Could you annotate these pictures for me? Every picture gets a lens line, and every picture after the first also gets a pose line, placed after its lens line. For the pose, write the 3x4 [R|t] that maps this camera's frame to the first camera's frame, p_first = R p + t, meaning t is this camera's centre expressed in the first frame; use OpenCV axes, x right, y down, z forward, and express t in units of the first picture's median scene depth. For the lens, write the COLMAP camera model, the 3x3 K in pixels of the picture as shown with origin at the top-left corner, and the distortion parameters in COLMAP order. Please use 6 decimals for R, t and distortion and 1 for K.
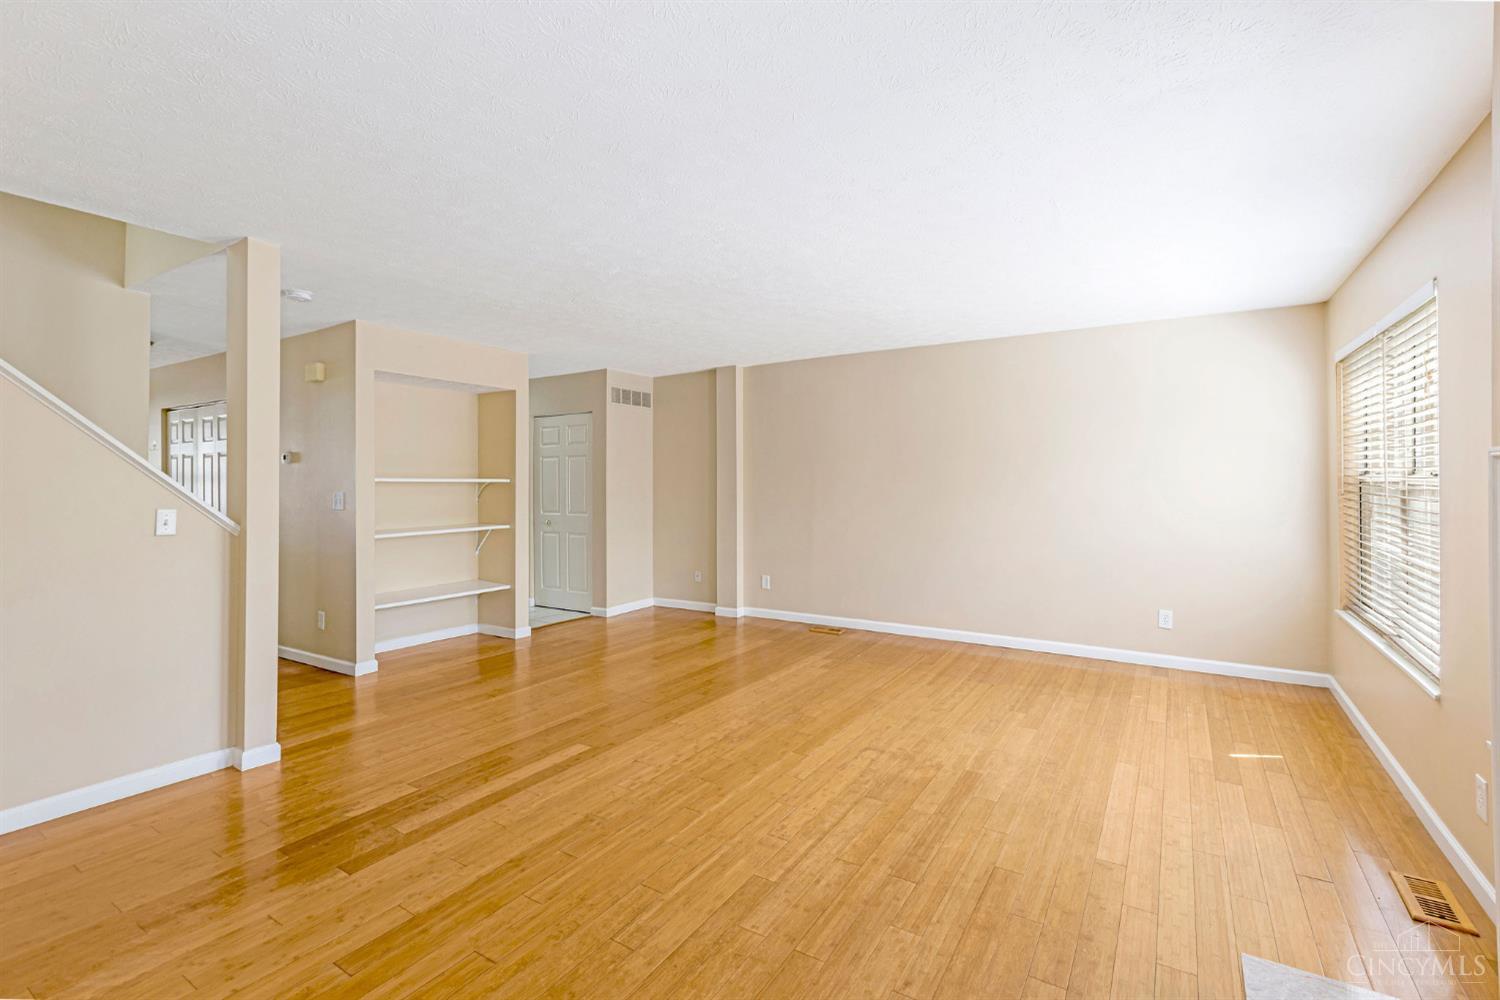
lens RADIAL K [[666.1, 0, 755.0], [0, 666.1, 489.1], [0, 0, 1]] dist [-0.001706, 0.000106]
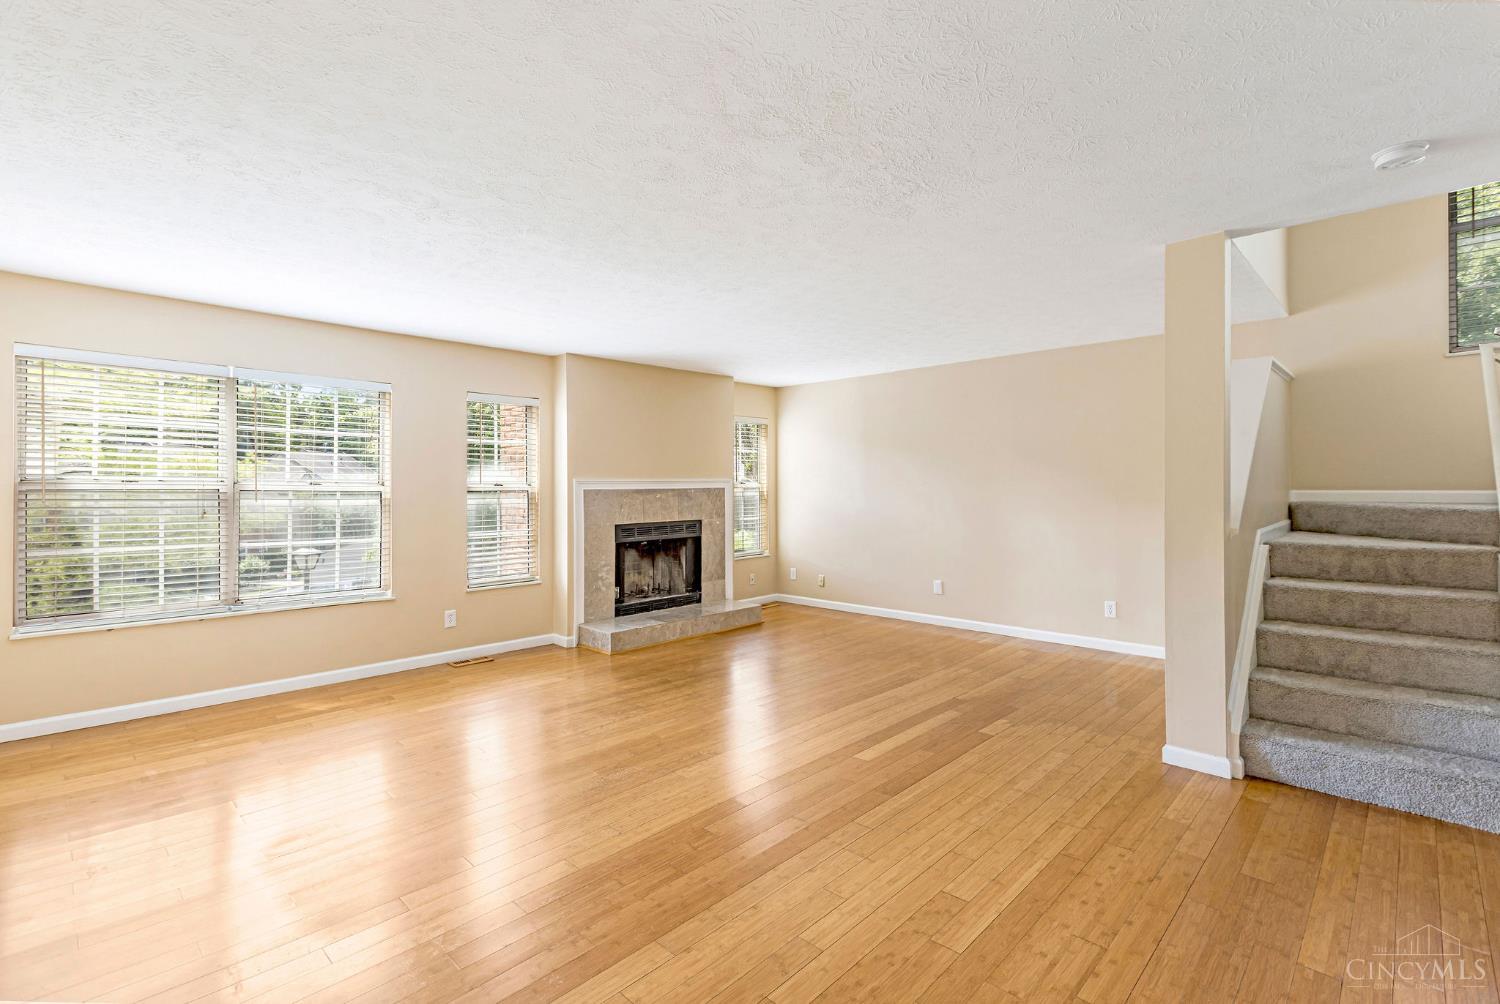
lens RADIAL K [[697.0, 0, 777.3], [0, 697.0, 486.6], [0, 0, 1]] dist [0.001230, -0.000544]
pose [[-0.984268, 0.004731, 0.176619, -0.387367], [0.006668, 0.999924, 0.010375, -0.021692], [-0.176556, 0.011390, -0.984225, 2.449550]]
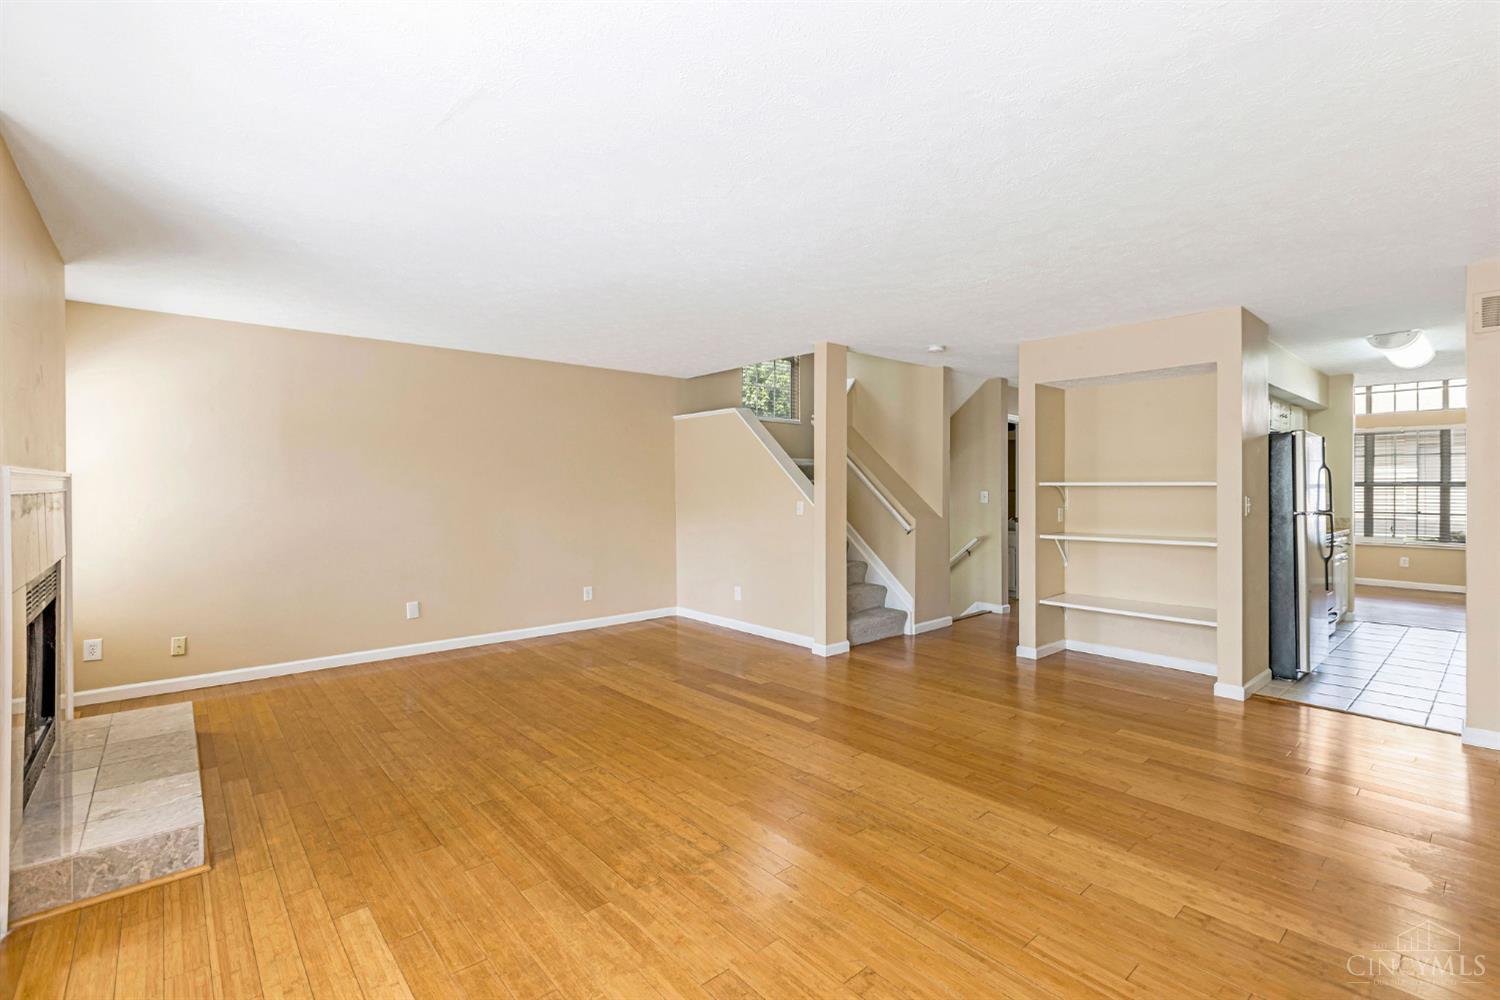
lens RADIAL K [[666.1, 0, 755.0], [0, 666.1, 489.1], [0, 0, 1]] dist [-0.001706, 0.000106]
pose [[-0.275680, 0.003649, -0.961243, 1.040773], [-0.007639, 0.999953, 0.005987, -0.014223], [0.961219, 0.008994, -0.275639, 1.477580]]
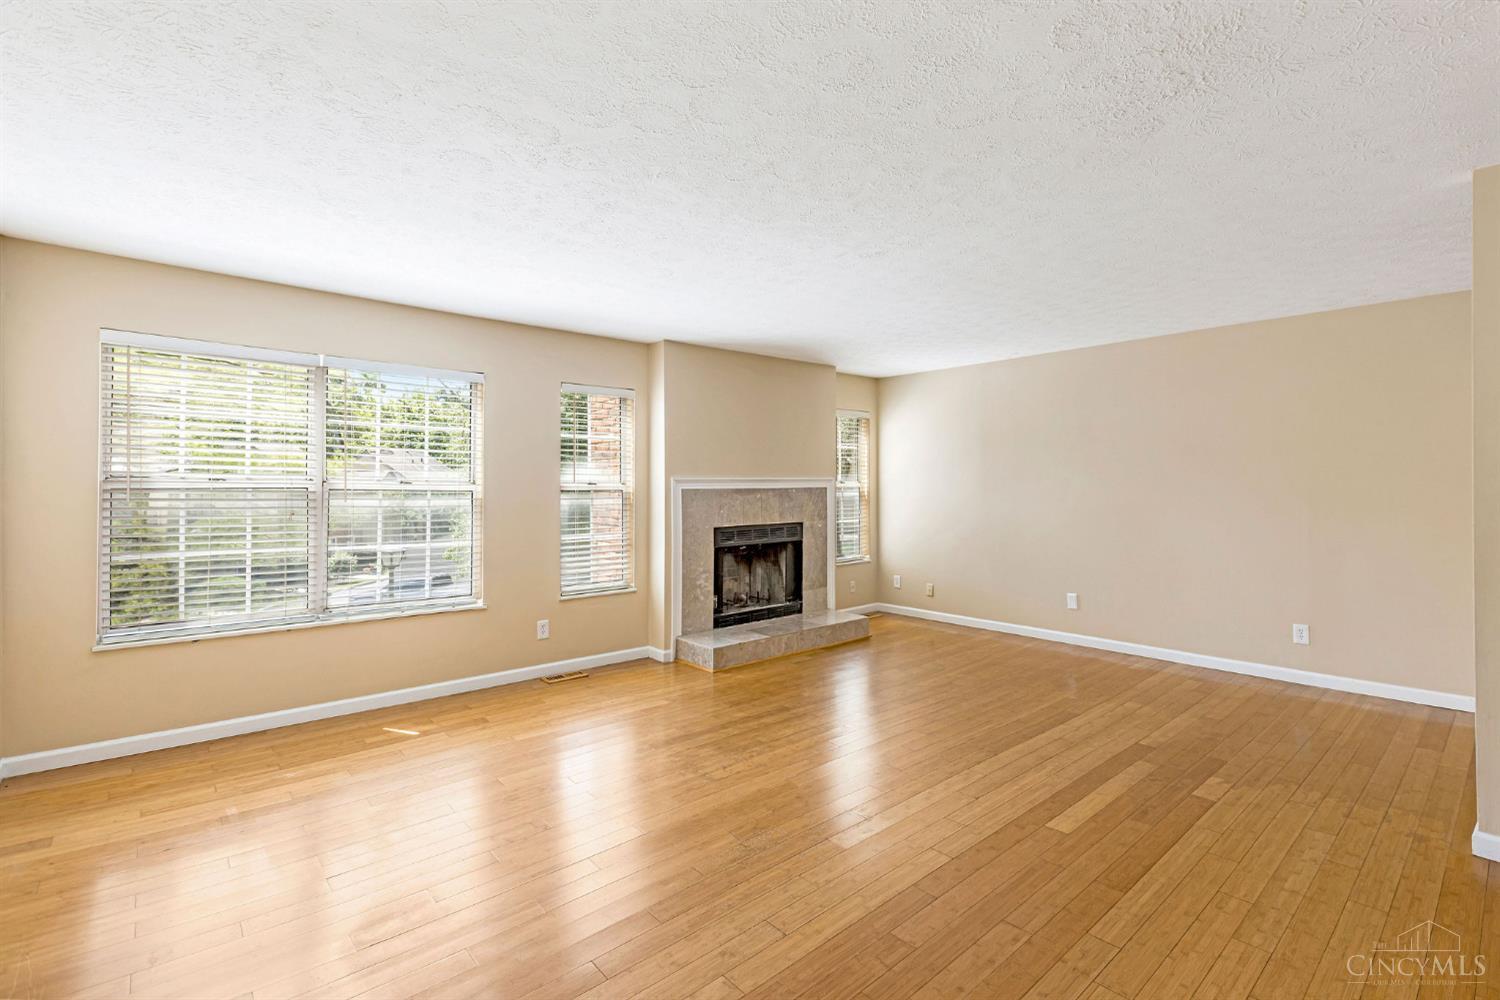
lens RADIAL K [[695.0, 0, 770.8], [0, 695.0, 480.5], [0, 0, 1]] dist [-0.000622, 0.000396]
pose [[-0.964094, 0.003765, 0.265534, -0.187383], [0.004870, 0.999982, 0.003504, -0.023853], [-0.265516, 0.004671, -0.964095, 2.265310]]
